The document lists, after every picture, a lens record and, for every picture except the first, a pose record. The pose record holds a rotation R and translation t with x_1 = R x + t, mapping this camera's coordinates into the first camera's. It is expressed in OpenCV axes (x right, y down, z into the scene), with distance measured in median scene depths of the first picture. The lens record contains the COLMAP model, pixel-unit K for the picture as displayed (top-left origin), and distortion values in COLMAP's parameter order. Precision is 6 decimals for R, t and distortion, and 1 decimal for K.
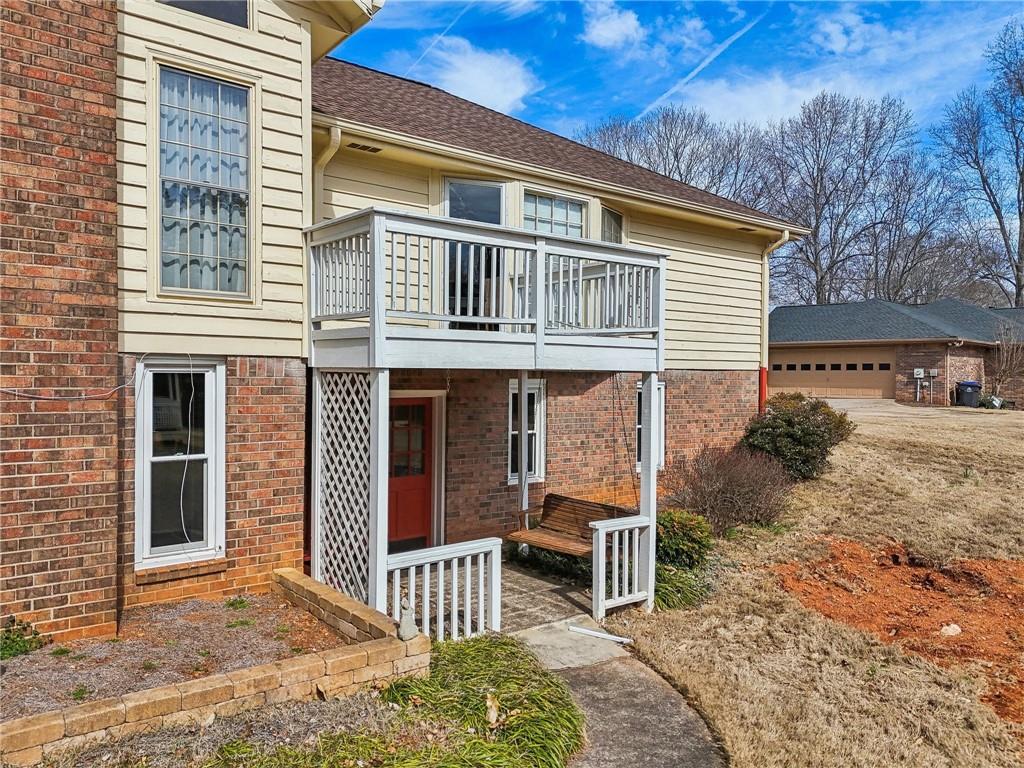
lens RADIAL K [[753.3, 0, 520.2], [0, 753.3, 384.4], [0, 0, 1]] dist [0.072567, -0.073685]
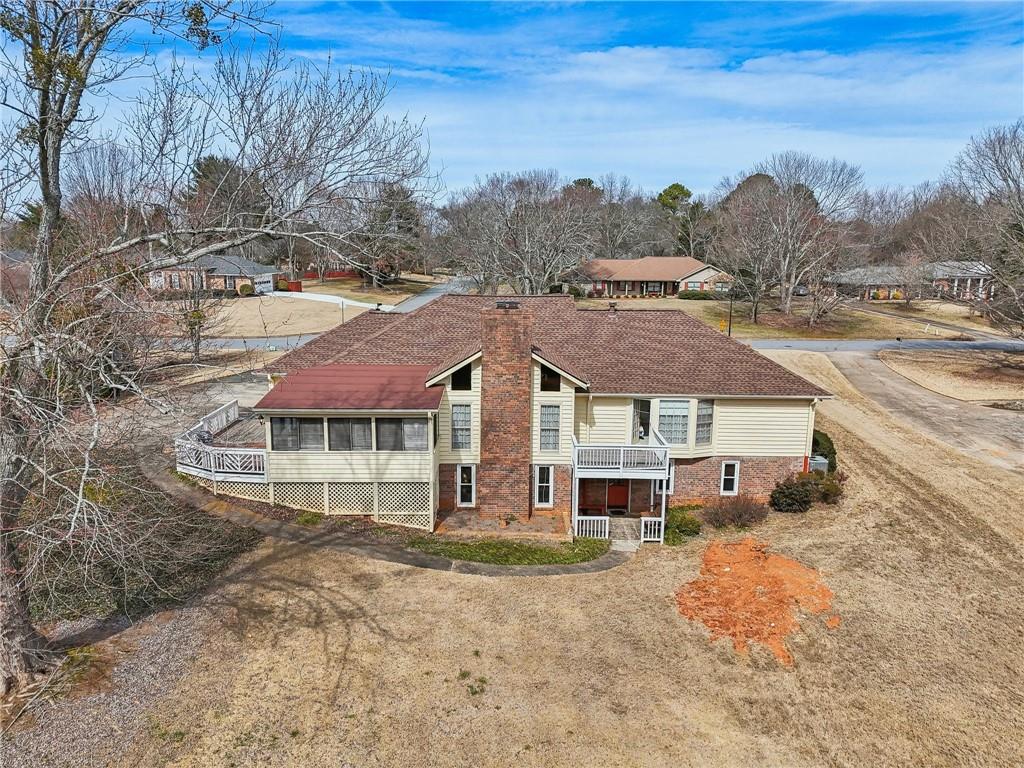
lens RADIAL K [[753.3, 0, 505.9], [0, 753.3, 381.2], [0, 0, 1]] dist [0.072567, -0.073685]
pose [[0.774070, 0.115448, -0.622485, 2.044688], [-0.009410, 0.985222, 0.171021, -1.240127], [0.633031, -0.126525, 0.763717, -2.433378]]
